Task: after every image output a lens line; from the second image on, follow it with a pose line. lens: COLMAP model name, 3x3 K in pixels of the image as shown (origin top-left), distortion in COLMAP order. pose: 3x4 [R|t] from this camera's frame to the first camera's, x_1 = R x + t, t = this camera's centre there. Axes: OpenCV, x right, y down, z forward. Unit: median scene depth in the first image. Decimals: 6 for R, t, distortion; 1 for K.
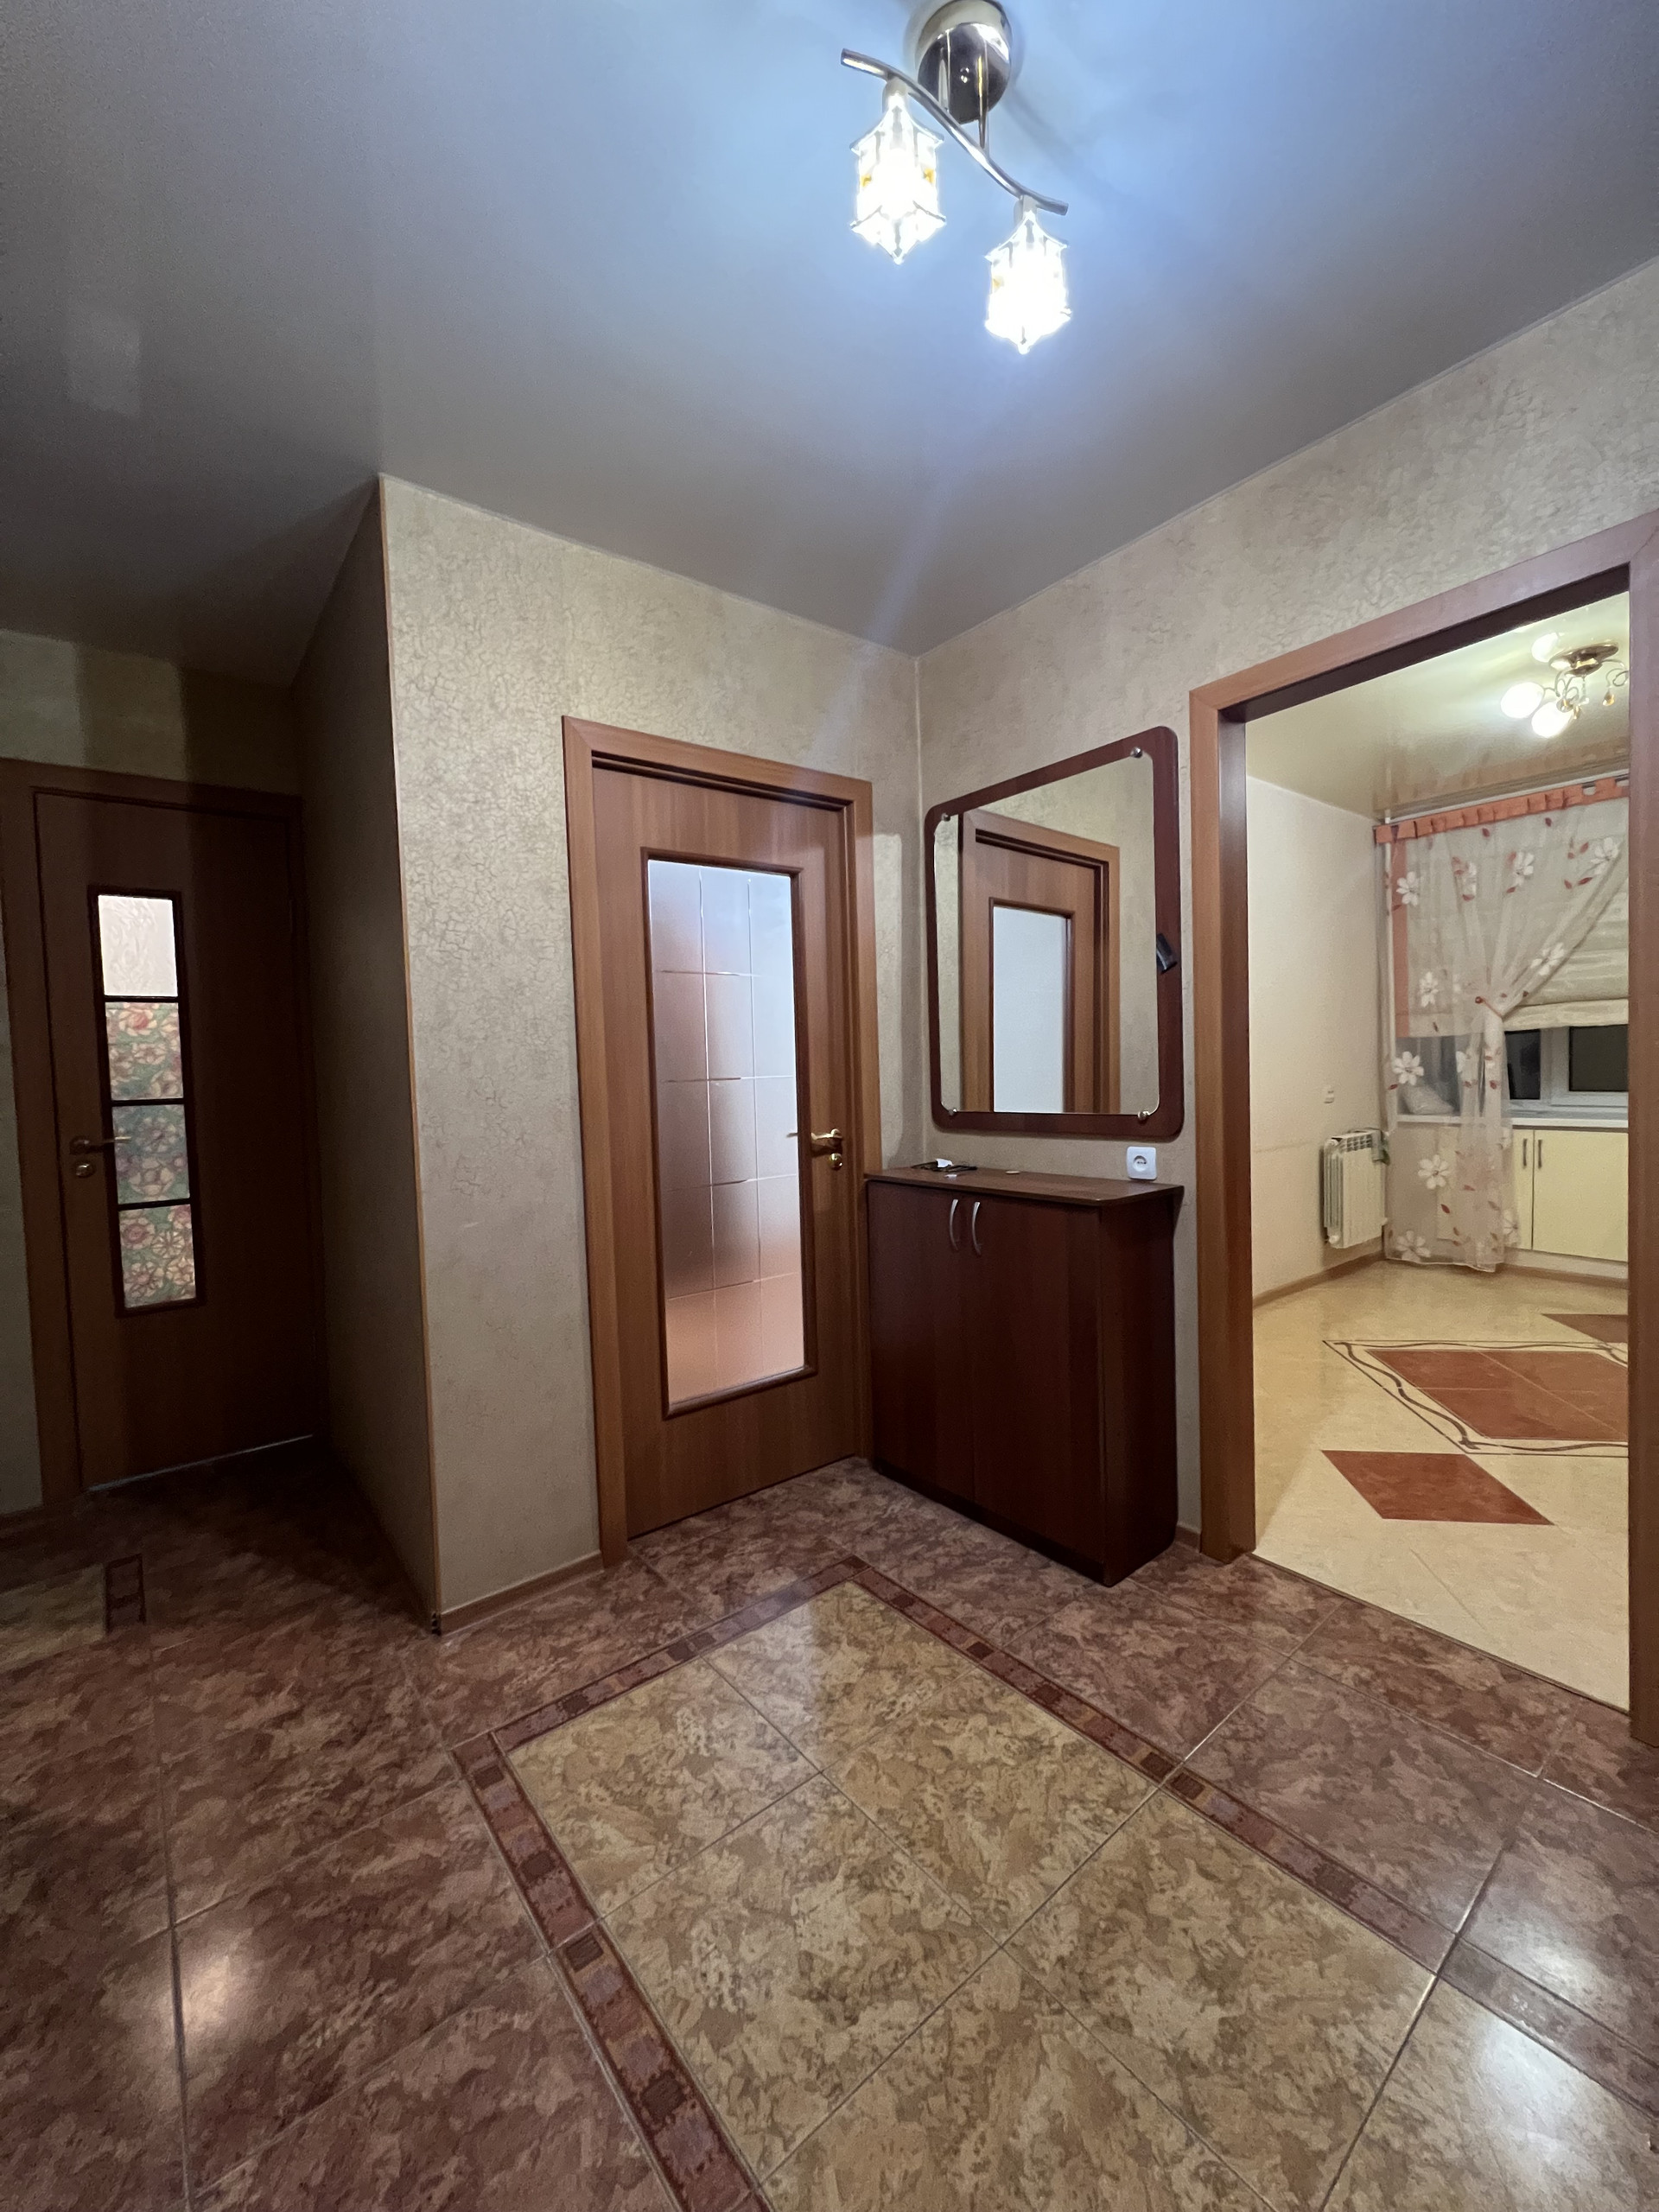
lens RADIAL K [[889.3, 0, 839.7], [0, 889.3, 1103.0], [0, 0, 1]] dist [0.001469, -0.000004]
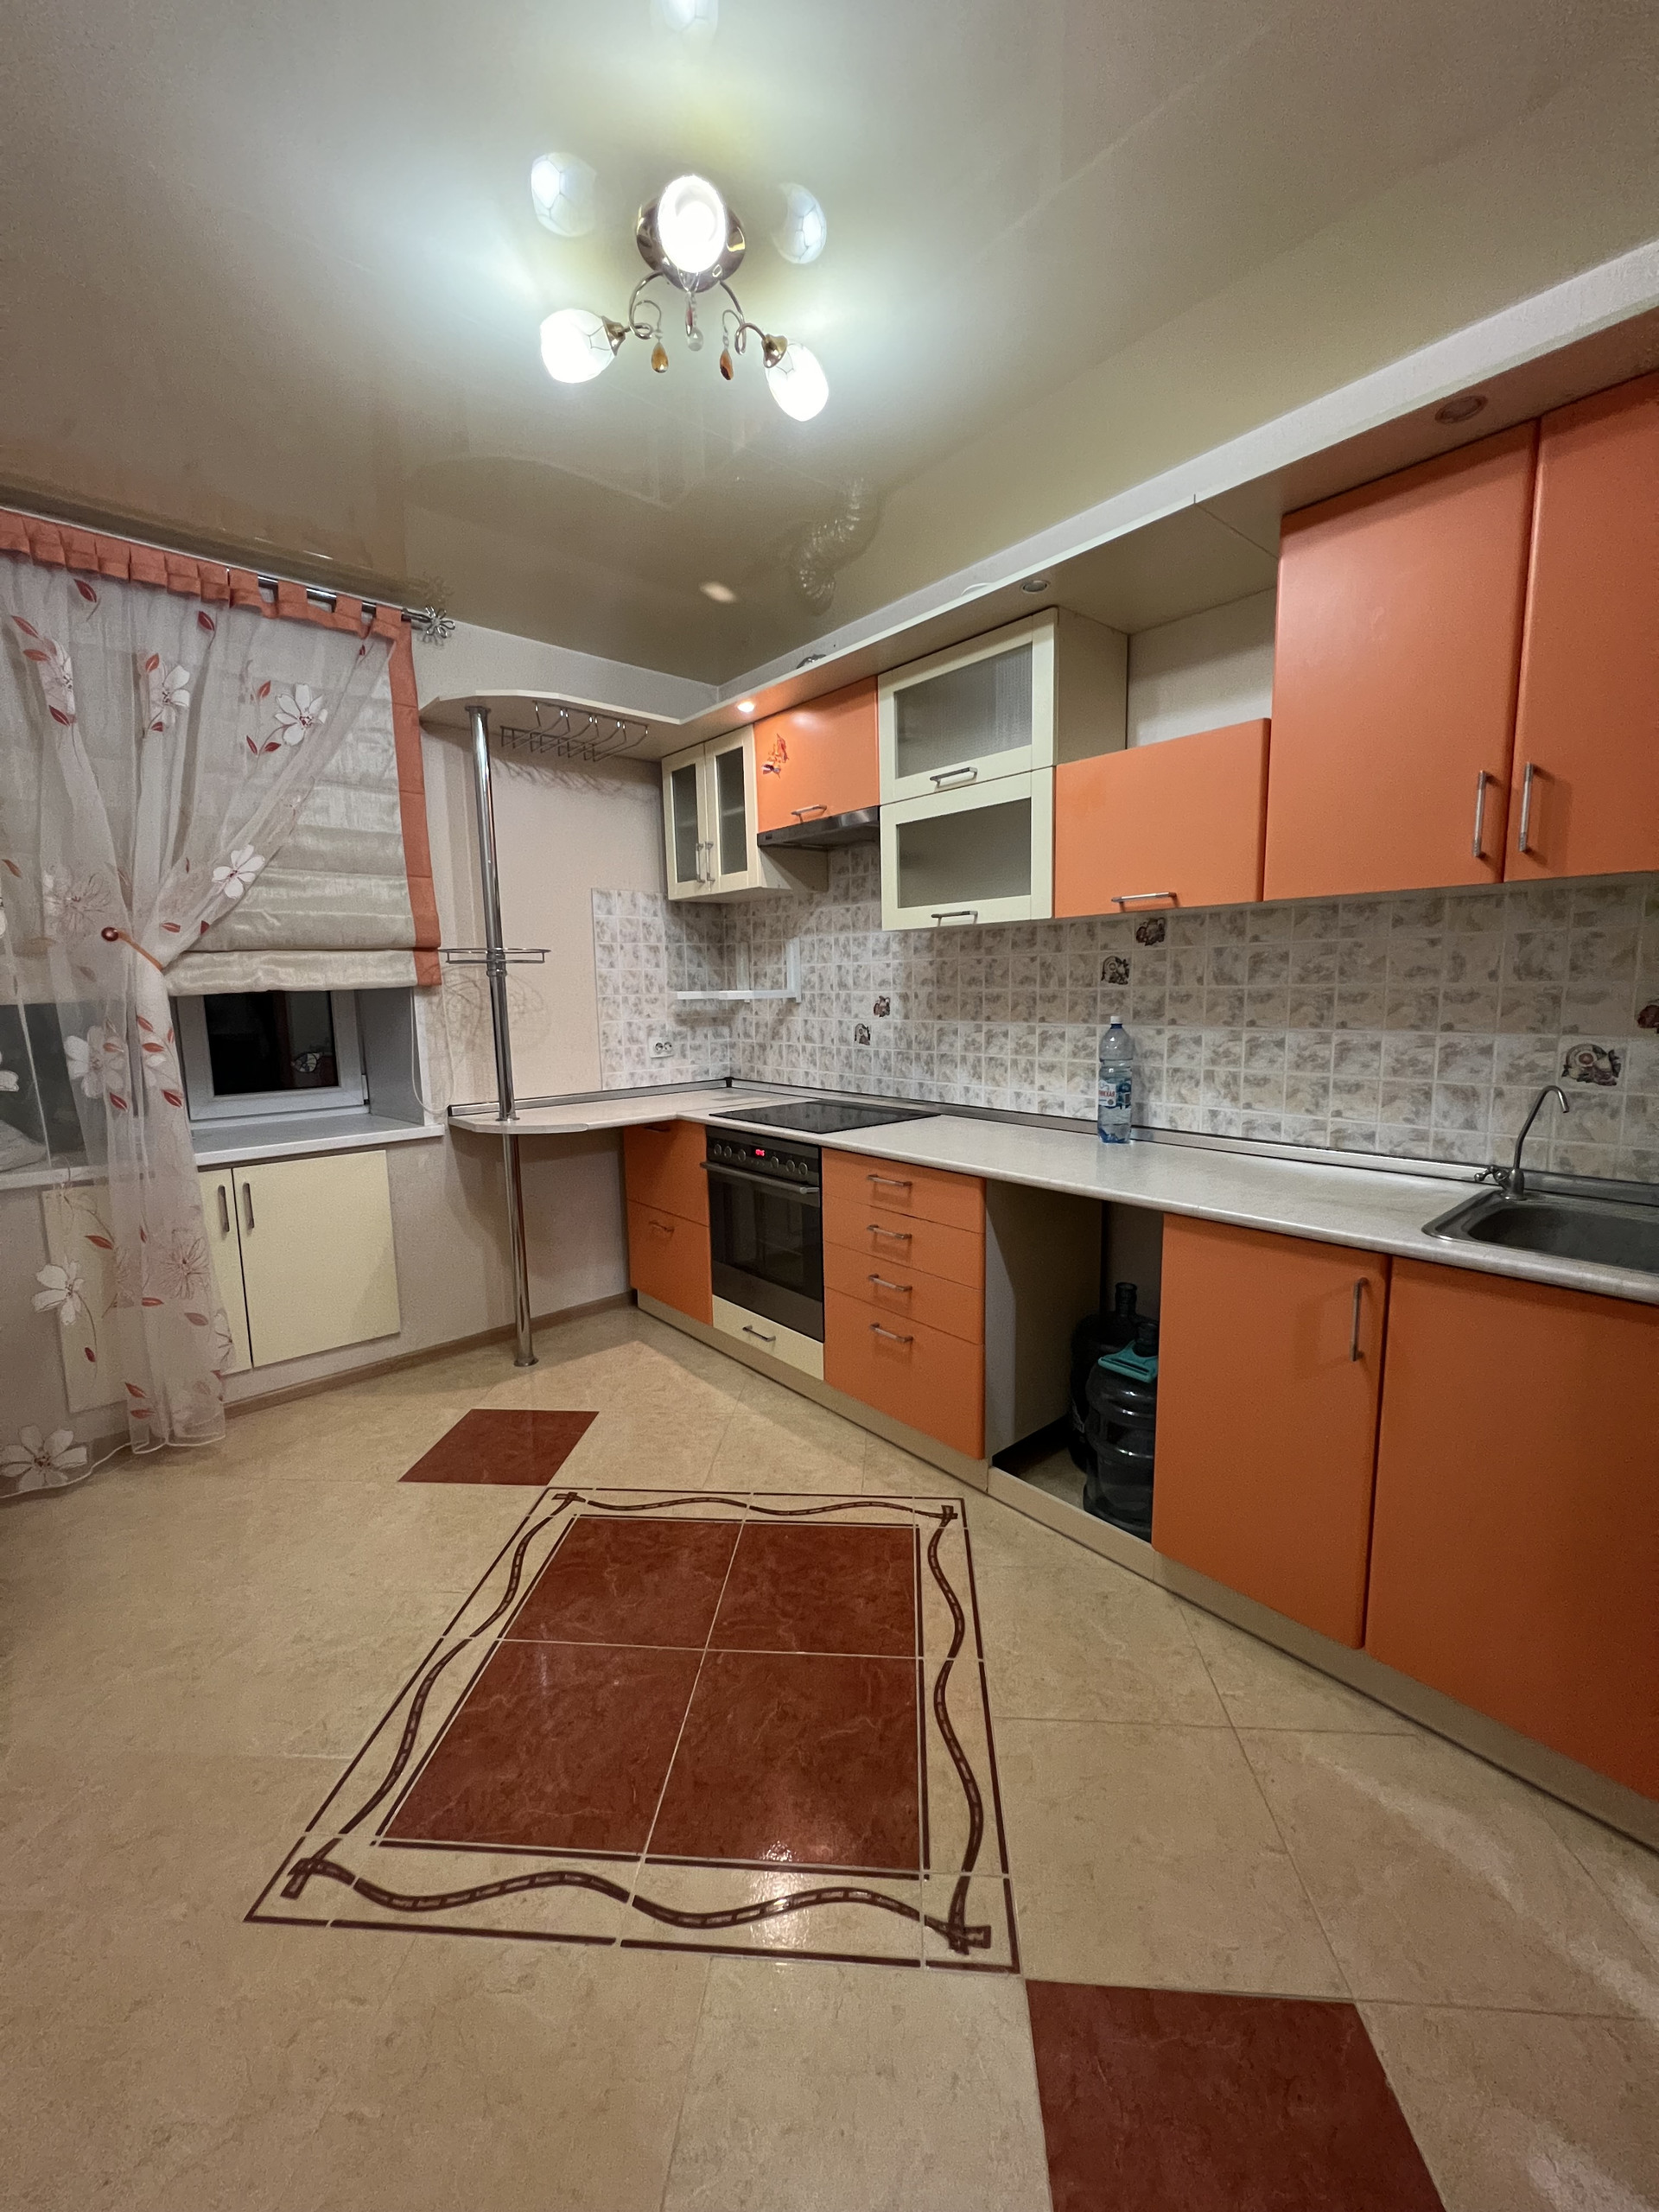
lens RADIAL K [[889.3, 0, 830.2], [0, 889.3, 1097.9], [0, 0, 1]] dist [0.001469, -0.000004]
pose [[-0.056504, -0.094386, 0.993931, 0.235831], [0.064785, 0.993077, 0.097988, -0.059293], [-0.996298, 0.069929, -0.049998, 0.807965]]
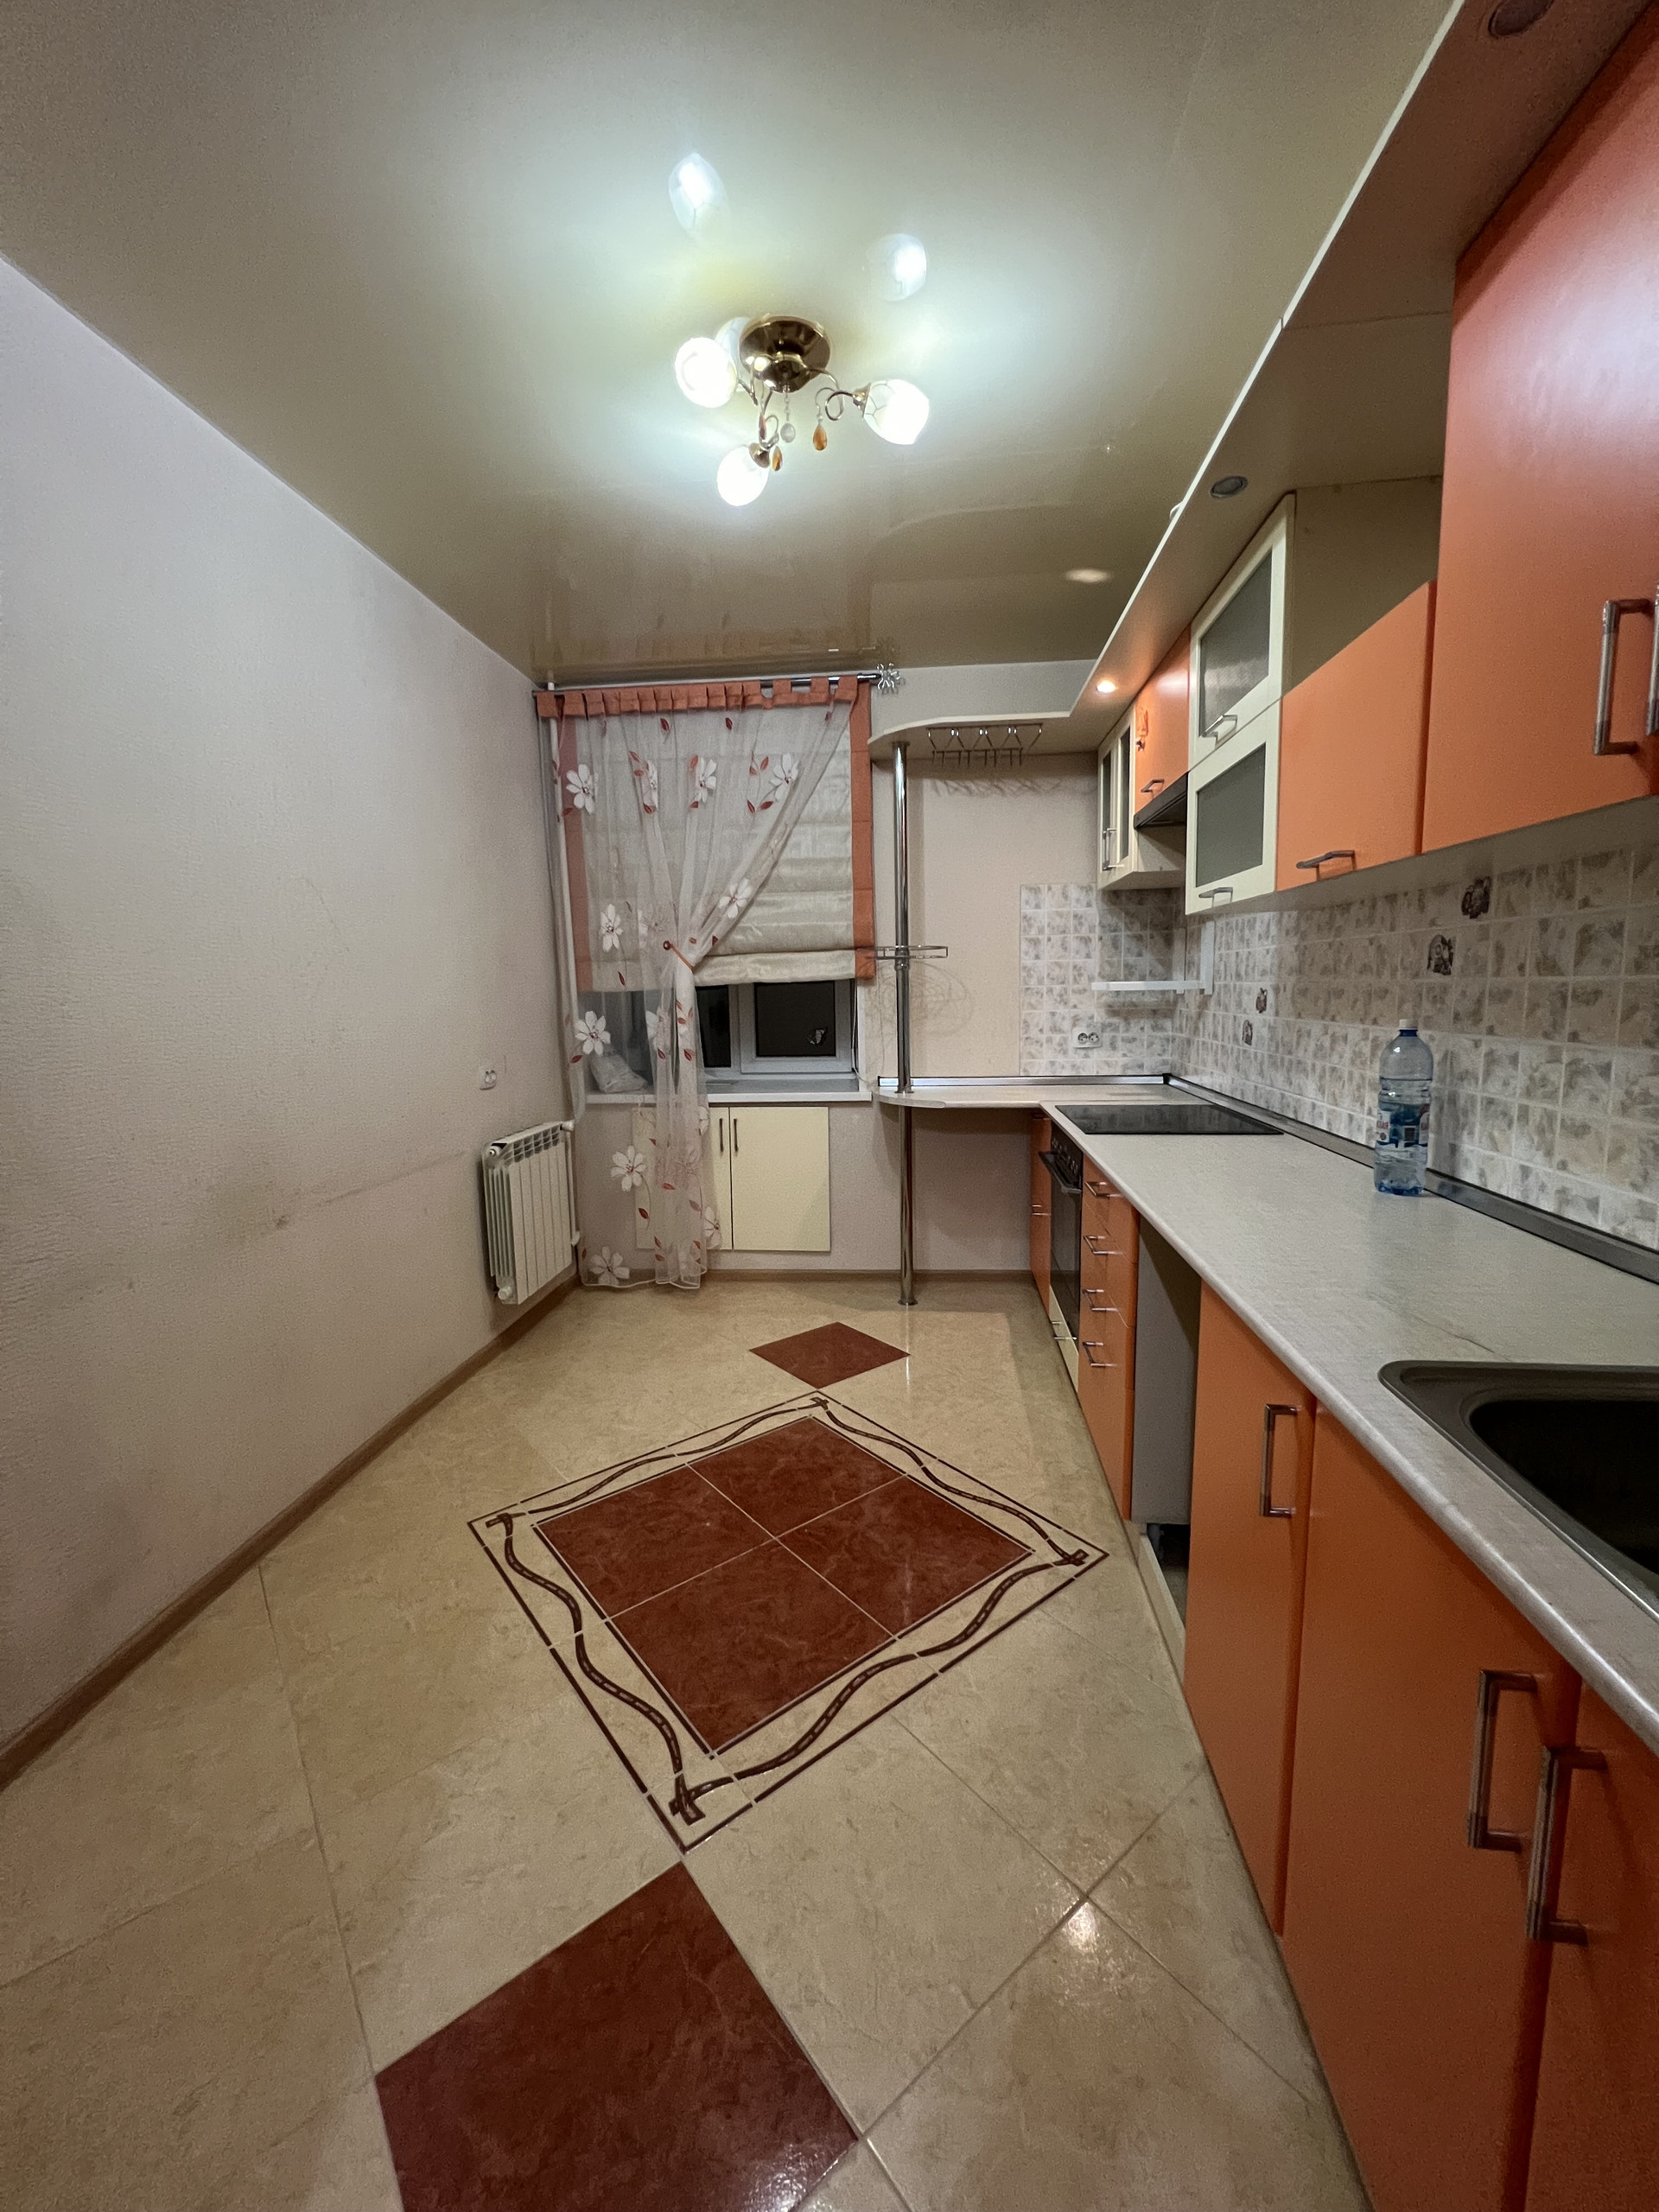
lens RADIAL K [[889.3, 0, 836.0], [0, 889.3, 1098.9], [0, 0, 1]] dist [0.001469, -0.000004]
pose [[0.693619, -0.073501, 0.716582, 0.327163], [0.031247, 0.996914, 0.072009, -0.042758], [-0.719664, -0.027555, 0.693776, 0.452341]]
